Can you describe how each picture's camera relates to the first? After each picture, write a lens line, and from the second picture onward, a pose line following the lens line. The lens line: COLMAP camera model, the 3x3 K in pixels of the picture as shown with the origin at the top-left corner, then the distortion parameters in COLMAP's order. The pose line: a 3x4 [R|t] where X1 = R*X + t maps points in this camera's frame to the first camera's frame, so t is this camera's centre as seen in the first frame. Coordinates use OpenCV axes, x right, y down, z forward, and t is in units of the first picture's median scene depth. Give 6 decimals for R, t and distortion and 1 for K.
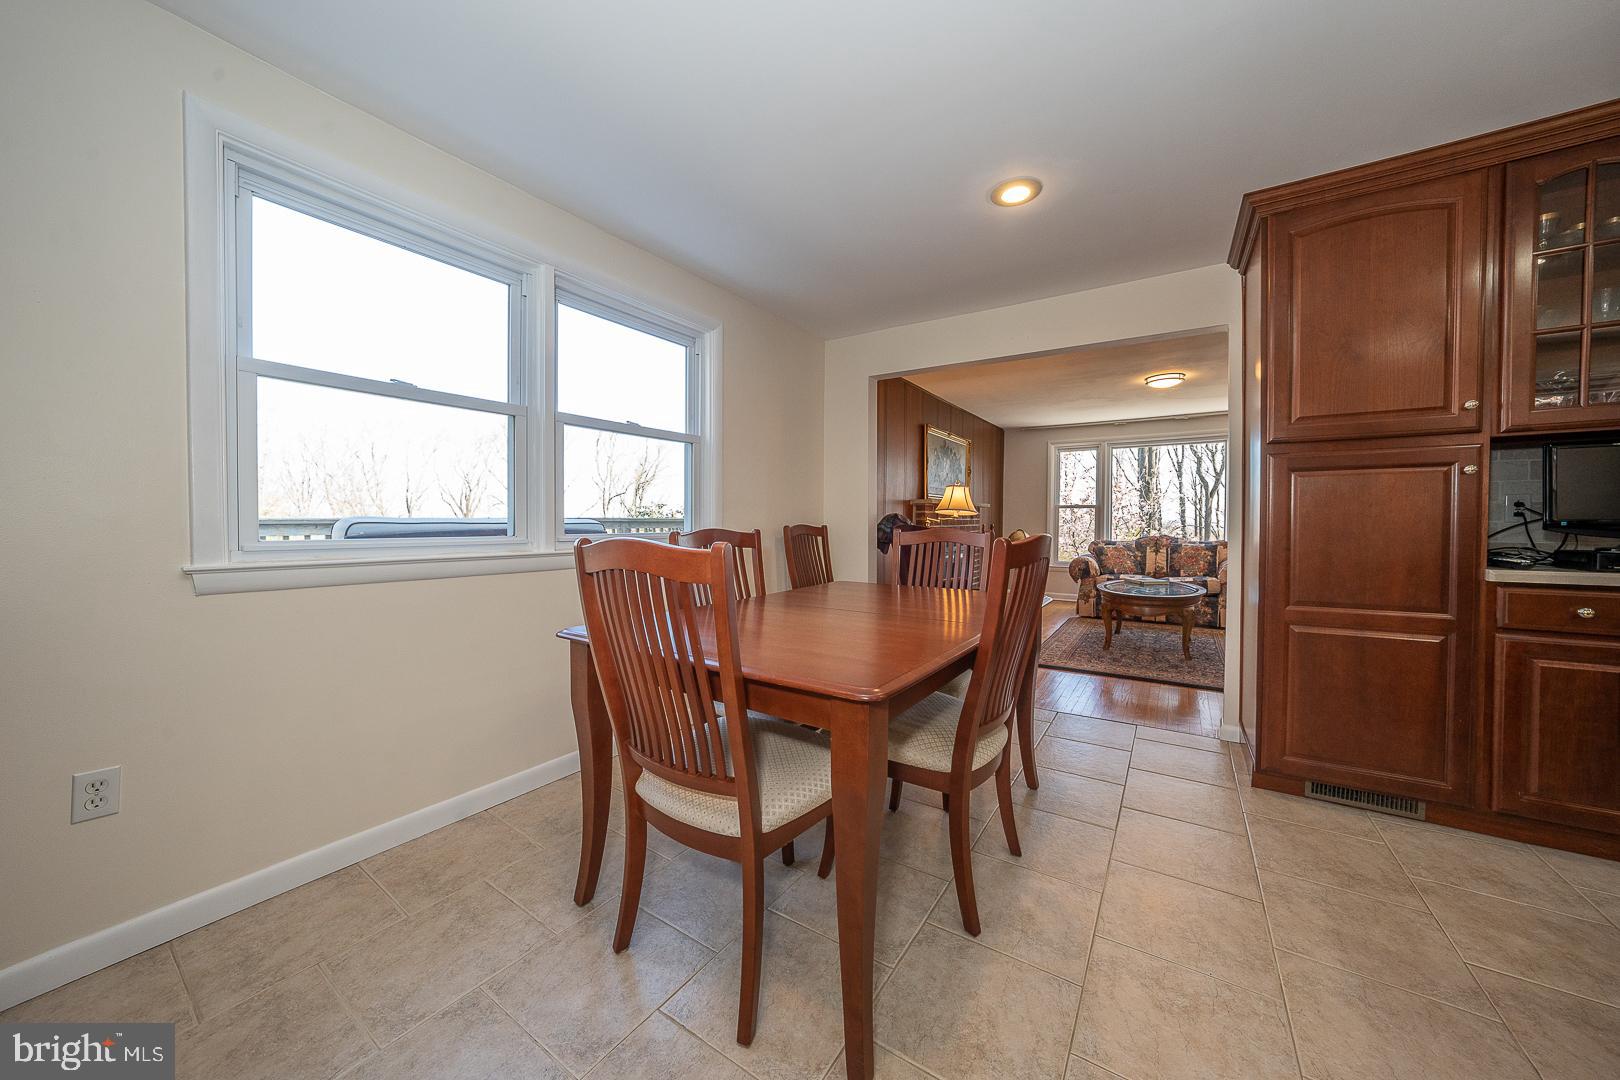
lens RADIAL K [[558.0, 0, 811.4], [0, 558.0, 533.7], [0, 0, 1]] dist [-0.026384, 0.005599]
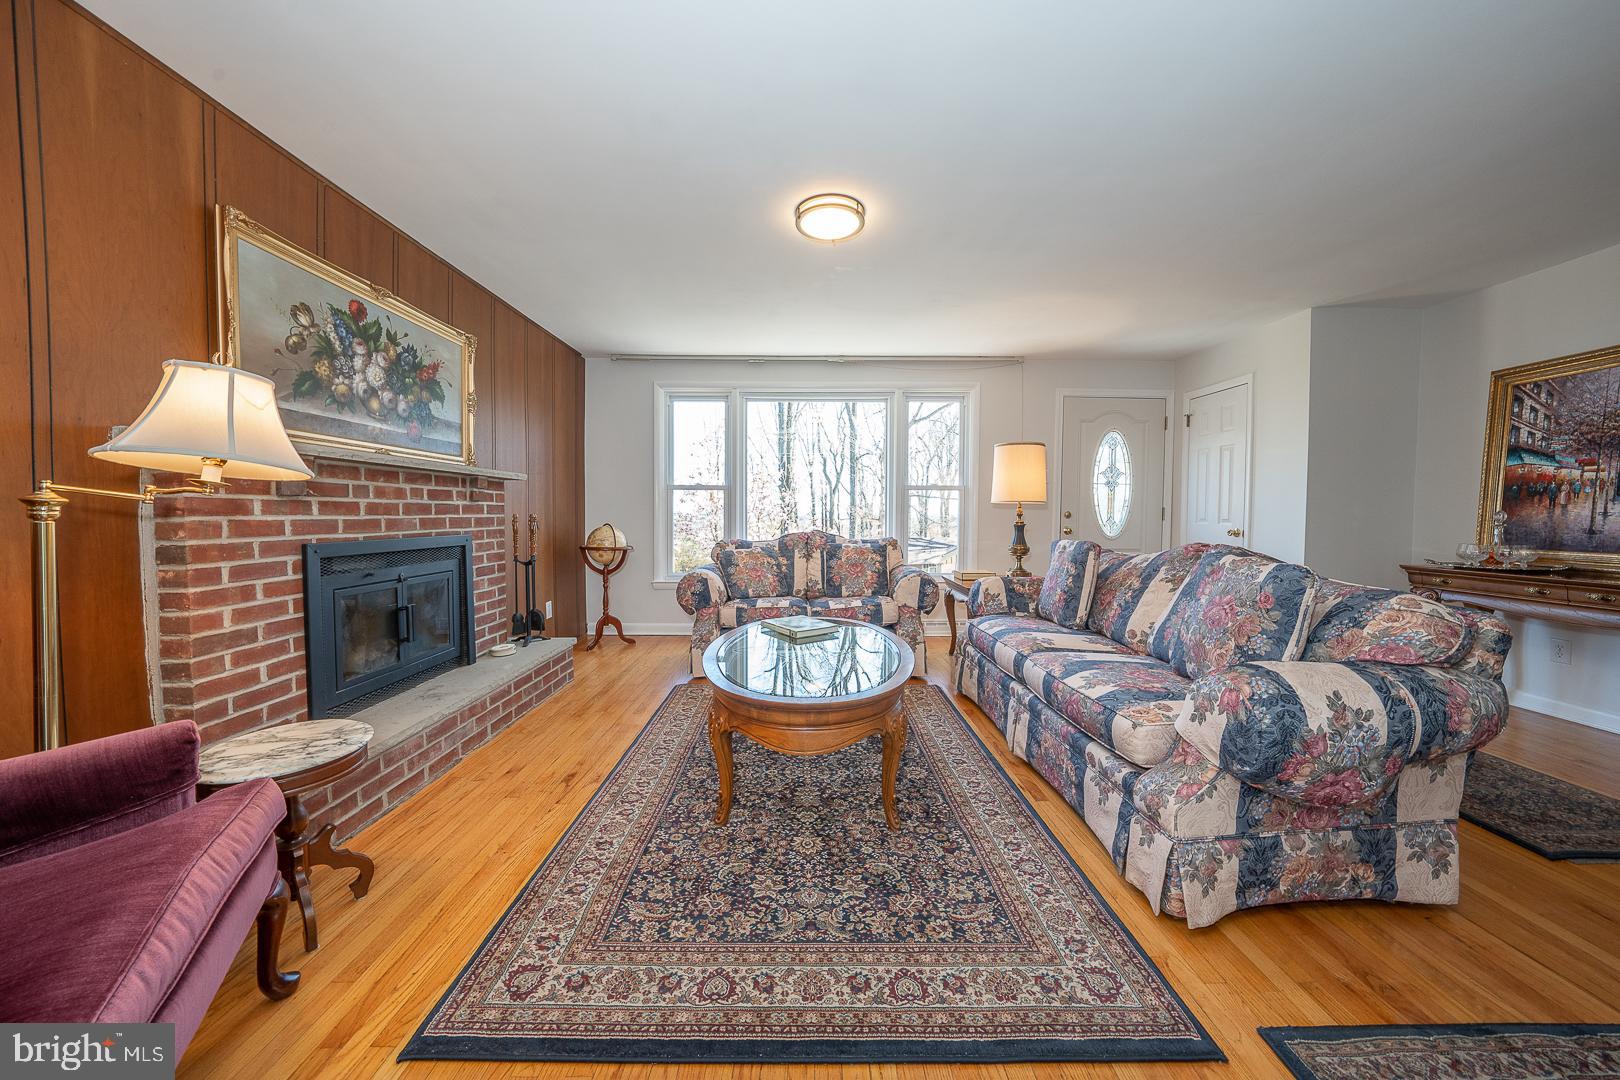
lens RADIAL K [[558.0, 0, 811.2], [0, 558.0, 537.8], [0, 0, 1]] dist [-0.026384, 0.005599]
pose [[0.830263, -0.021197, 0.556969, 0.812999], [0.010212, 0.999687, 0.022825, -0.013815], [-0.557278, -0.013263, 0.830220, 1.398897]]
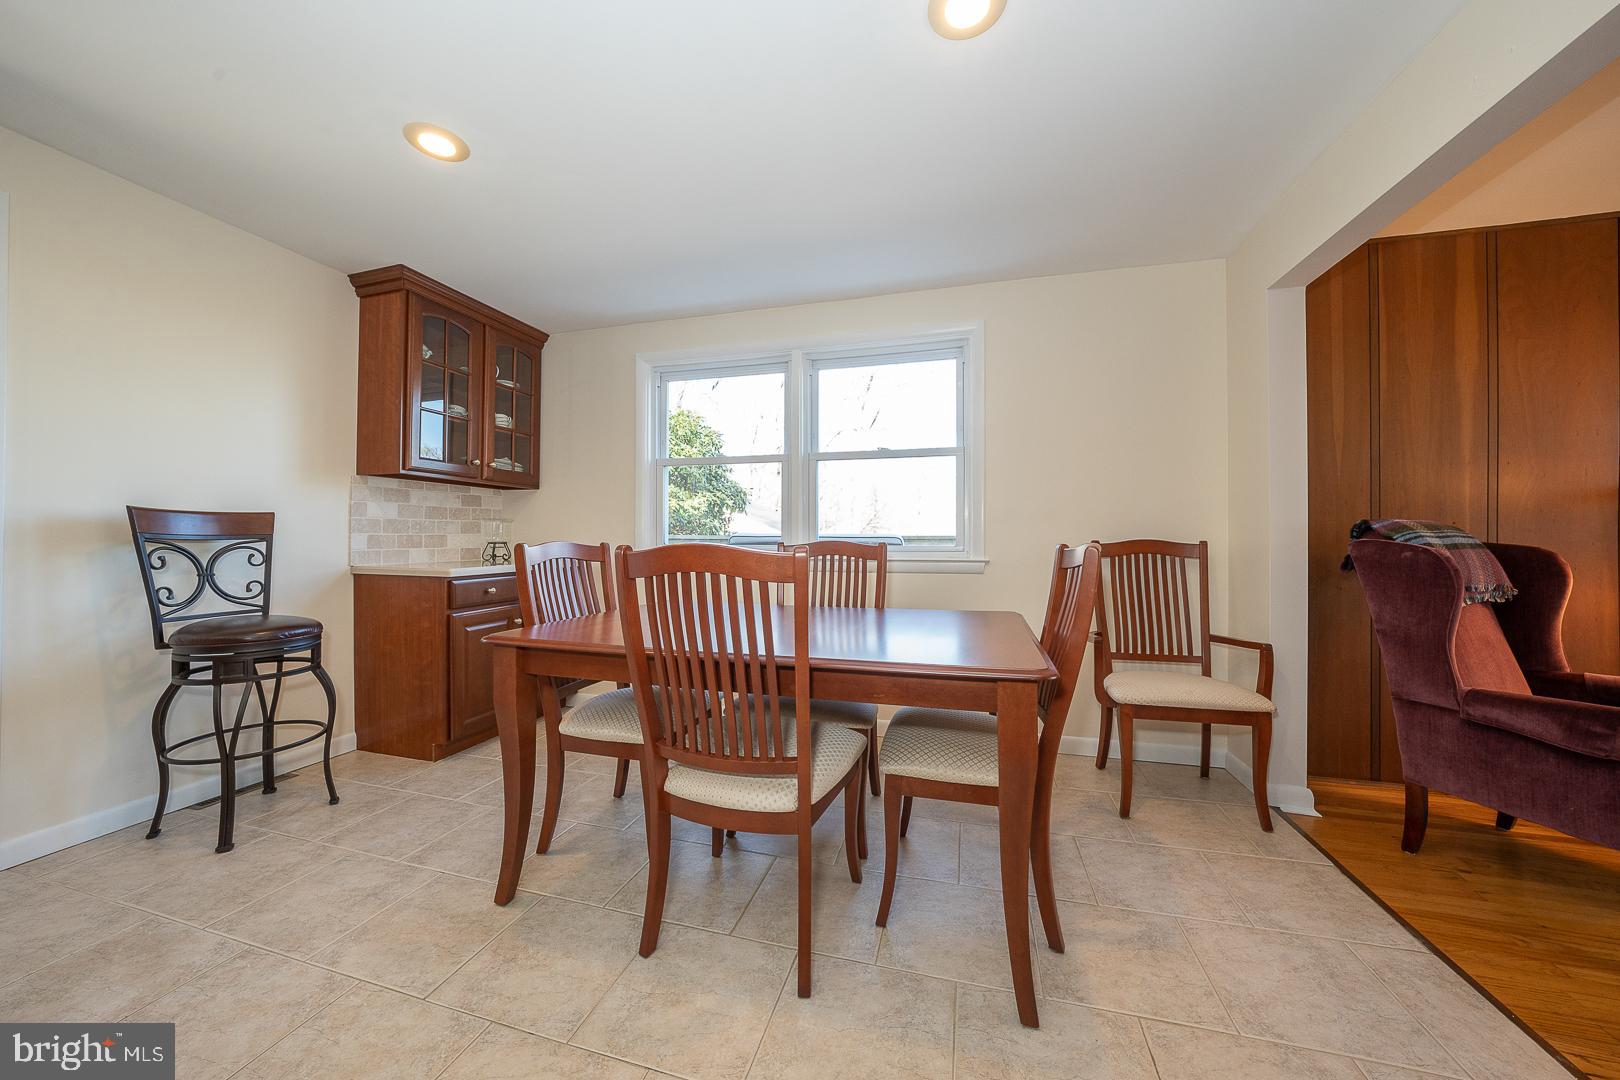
lens RADIAL K [[558.0, 0, 816.4], [0, 558.0, 535.4], [0, 0, 1]] dist [-0.026384, 0.005599]
pose [[0.312147, -0.006637, -0.950010, 0.907365], [-0.023314, 0.999621, -0.014644, -0.002261], [0.949748, 0.026719, 0.311874, 0.665278]]
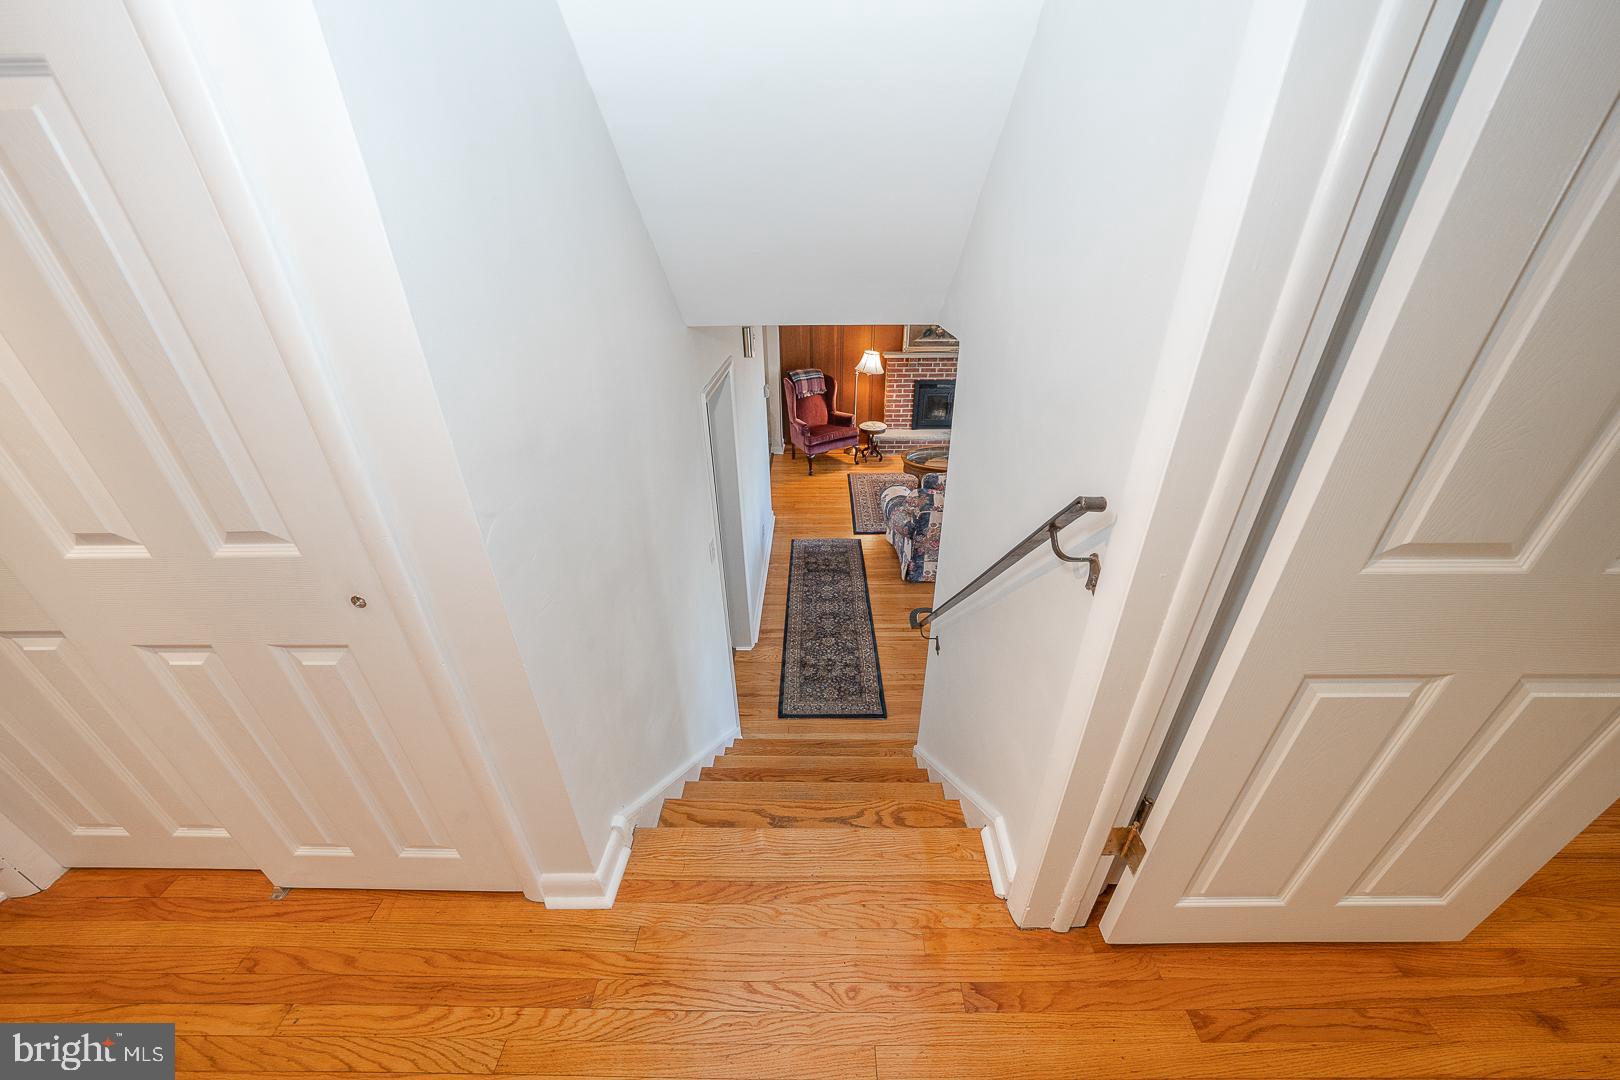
lens RADIAL K [[558.0, 0, 808.7], [0, 558.0, 544.2], [0, 0, 1]] dist [-0.026384, 0.005599]
pose [[0.542516, 0.403968, -0.736537, 3.302834], [-0.005383, 0.878436, 0.477831, -0.770167], [0.840028, -0.255266, 0.478739, 0.093087]]
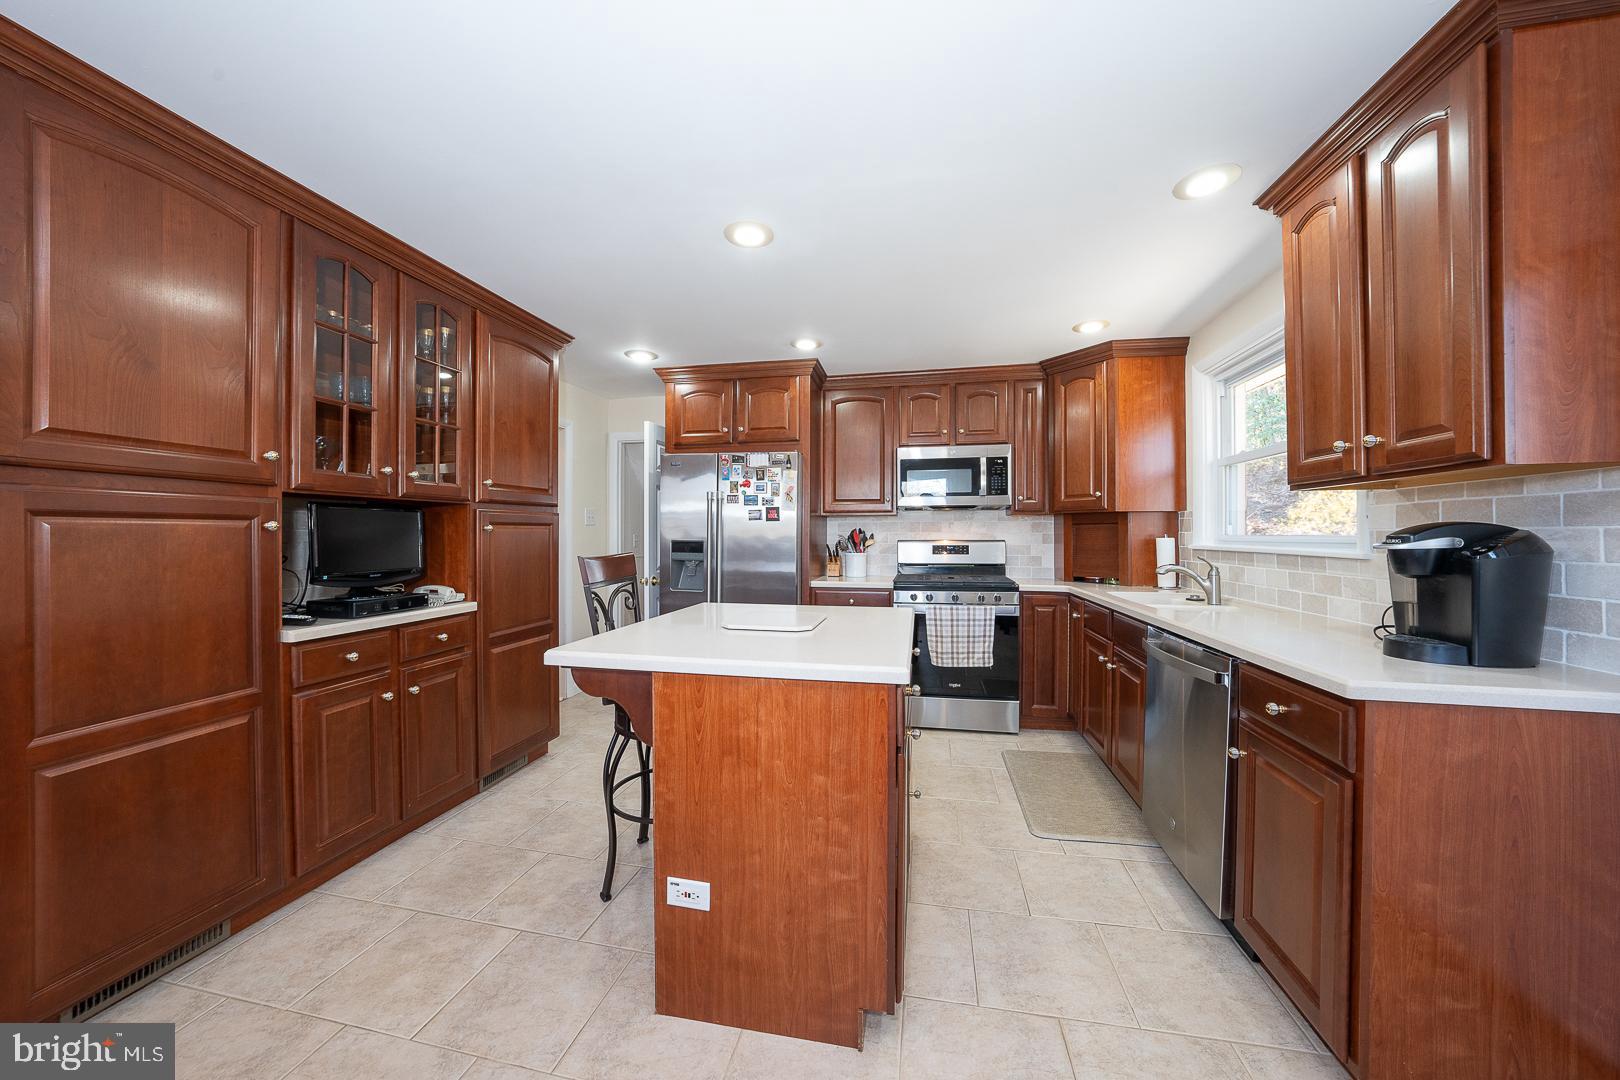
lens RADIAL K [[558.0, 0, 810.0], [0, 558.0, 534.9], [0, 0, 1]] dist [-0.026384, 0.005599]
pose [[-0.376028, 0.000357, 0.926608, 0.007066], [0.020498, 0.999758, 0.007933, -0.078994], [-0.926382, 0.021976, -0.375945, 0.435535]]
